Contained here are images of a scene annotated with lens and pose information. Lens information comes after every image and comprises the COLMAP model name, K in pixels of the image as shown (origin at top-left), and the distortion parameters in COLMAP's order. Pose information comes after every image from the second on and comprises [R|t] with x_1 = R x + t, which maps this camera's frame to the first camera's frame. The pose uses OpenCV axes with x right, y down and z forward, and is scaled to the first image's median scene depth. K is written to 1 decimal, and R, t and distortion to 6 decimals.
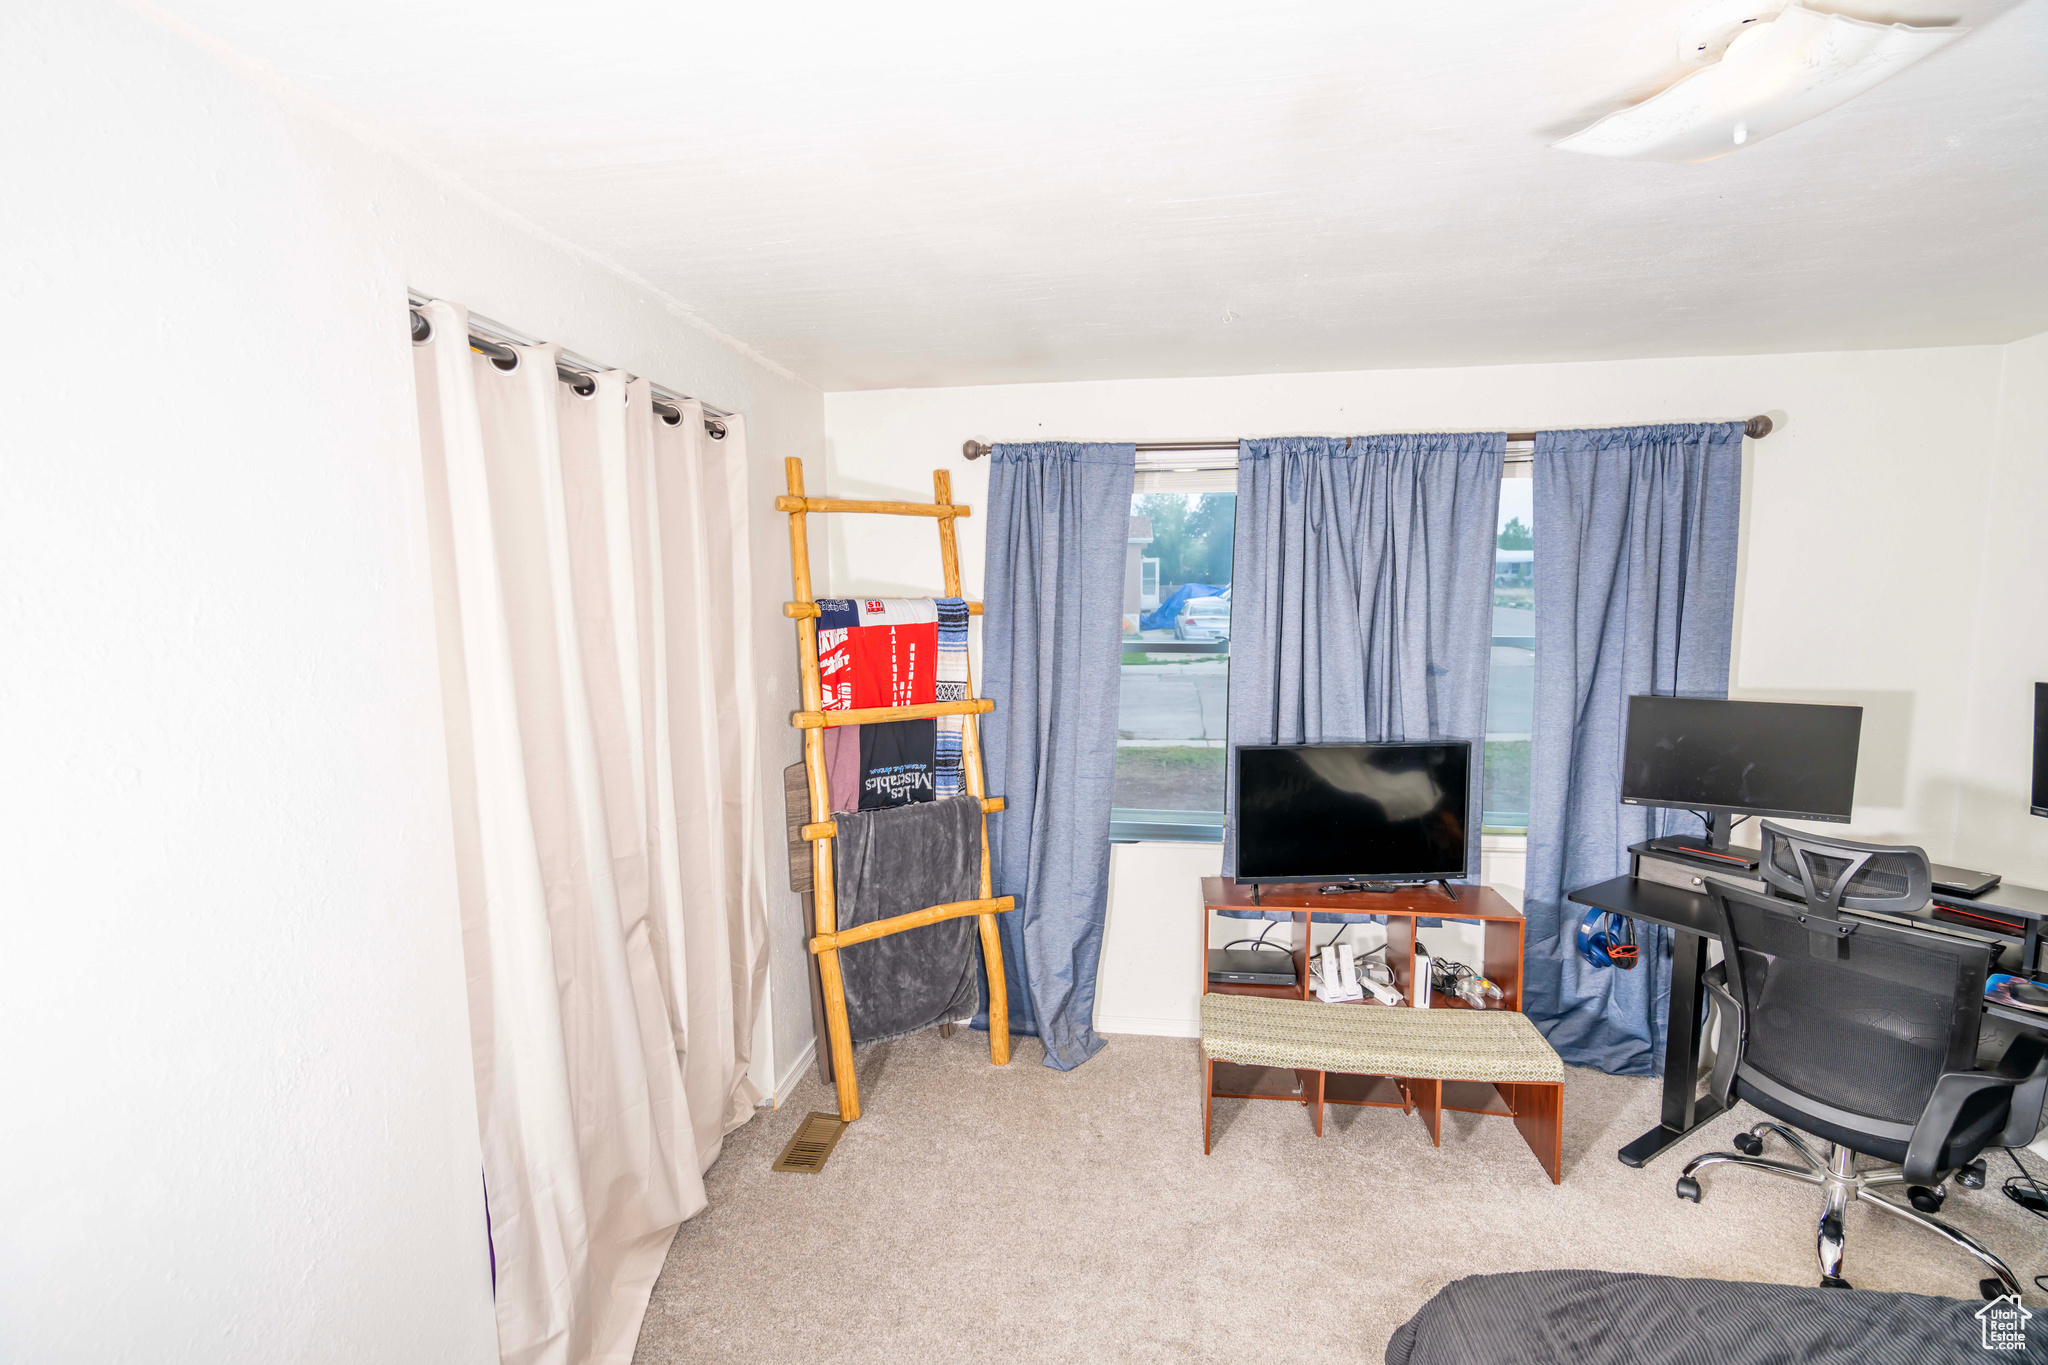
lens RADIAL K [[932.4, 0, 1024.0], [0, 932.4, 682.5], [0, 0, 1]] dist [0.002250, 0.000021]
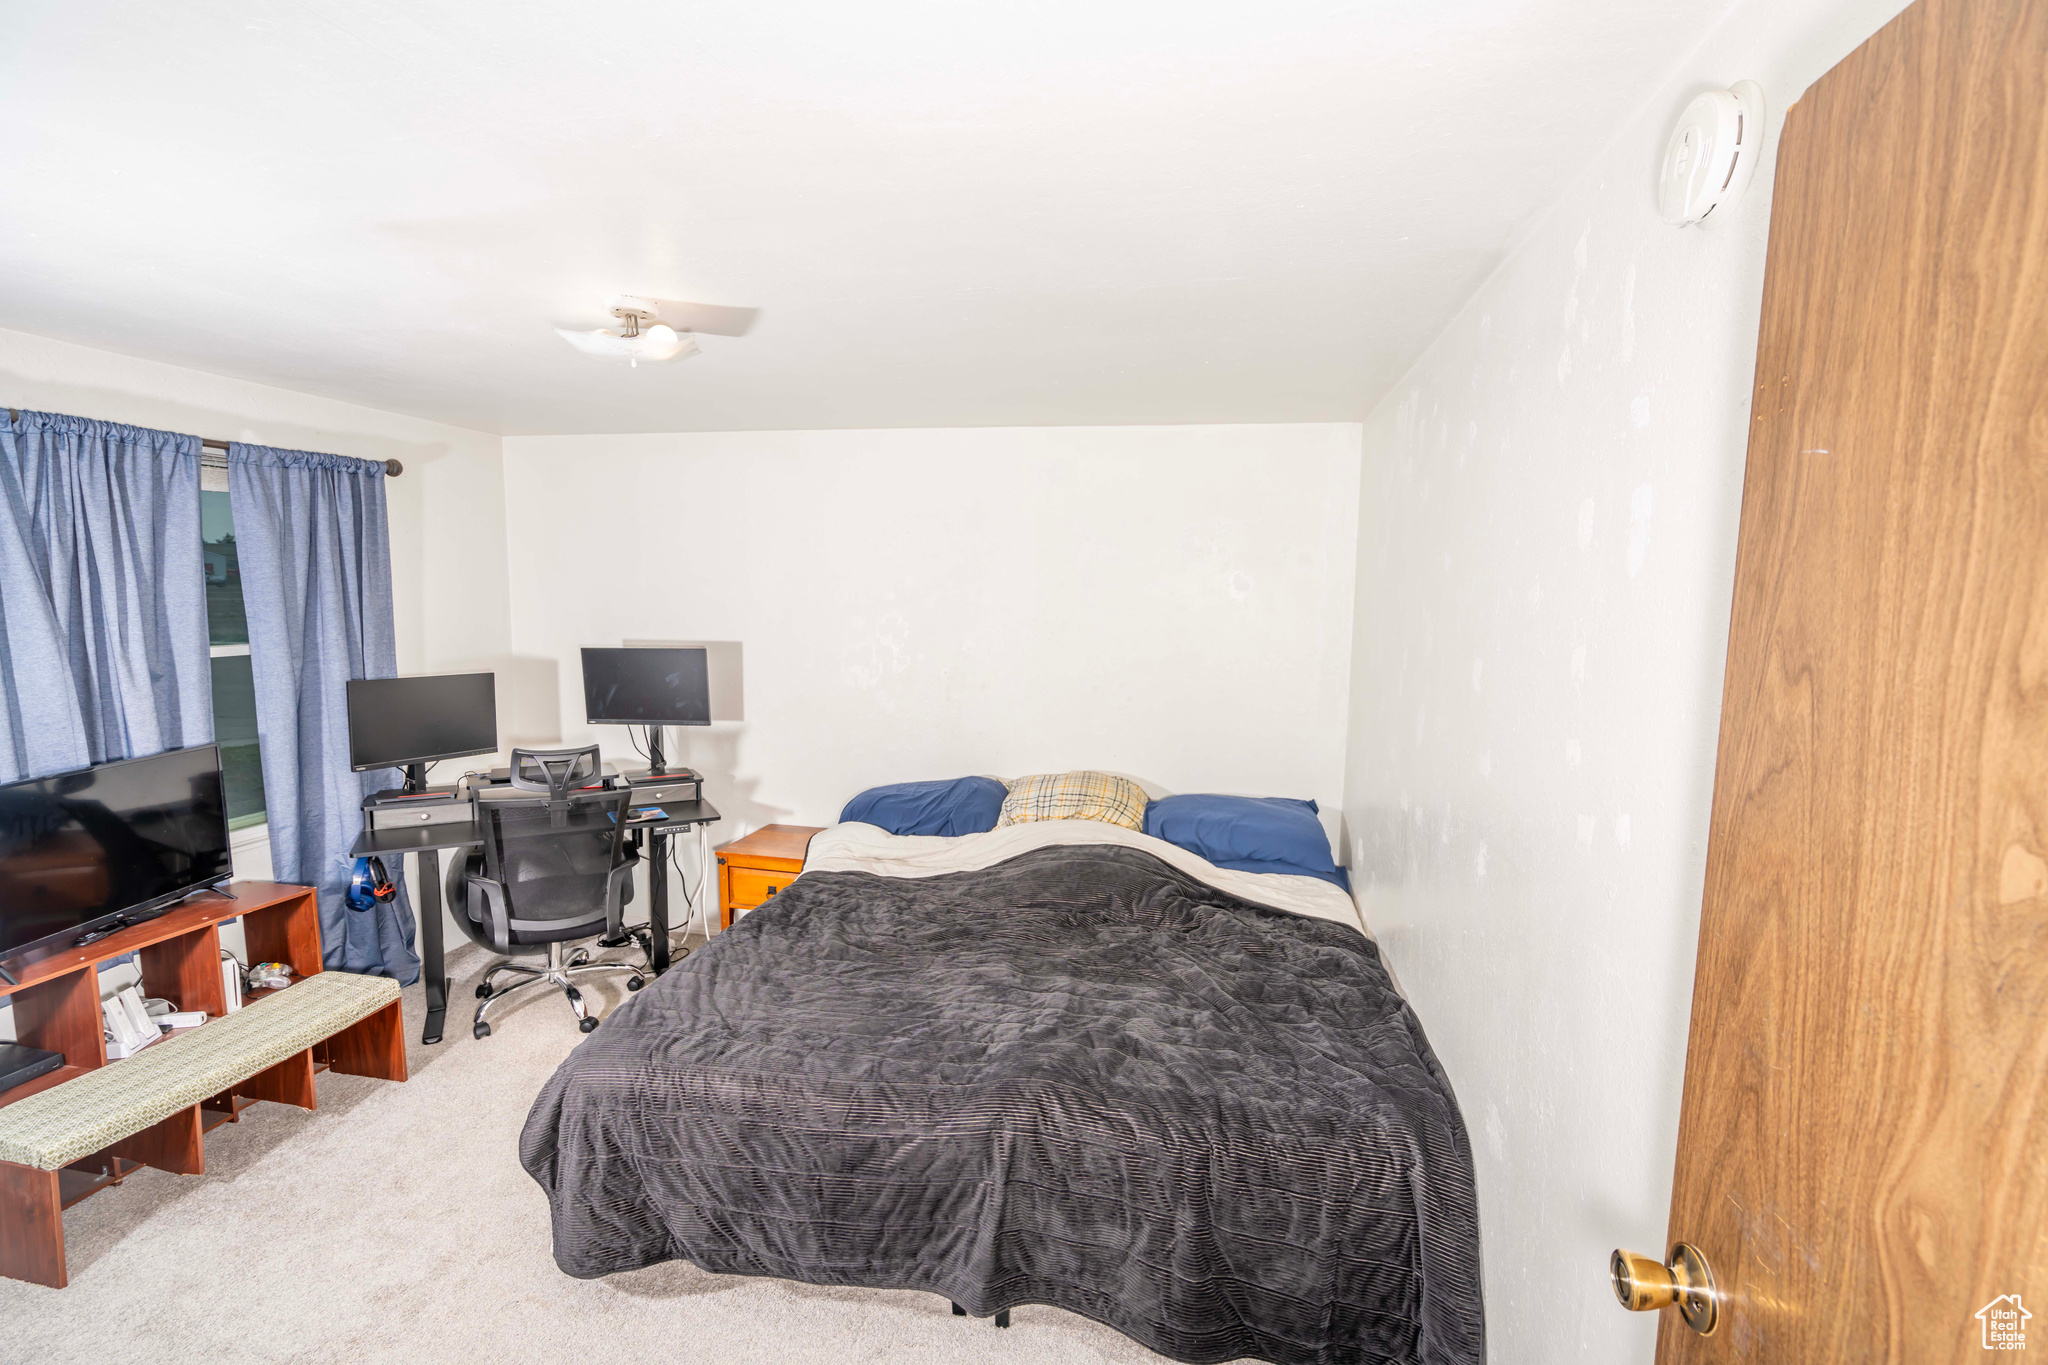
lens RADIAL K [[924.1, 0, 1028.8], [0, 924.1, 657.9], [0, 0, 1]] dist [-0.072654, 0.017923]
pose [[0.040355, -0.064642, 0.997092, -0.429167], [0.092343, 0.993876, 0.060696, -0.003267], [-0.994909, 0.089625, 0.046077, 0.080104]]
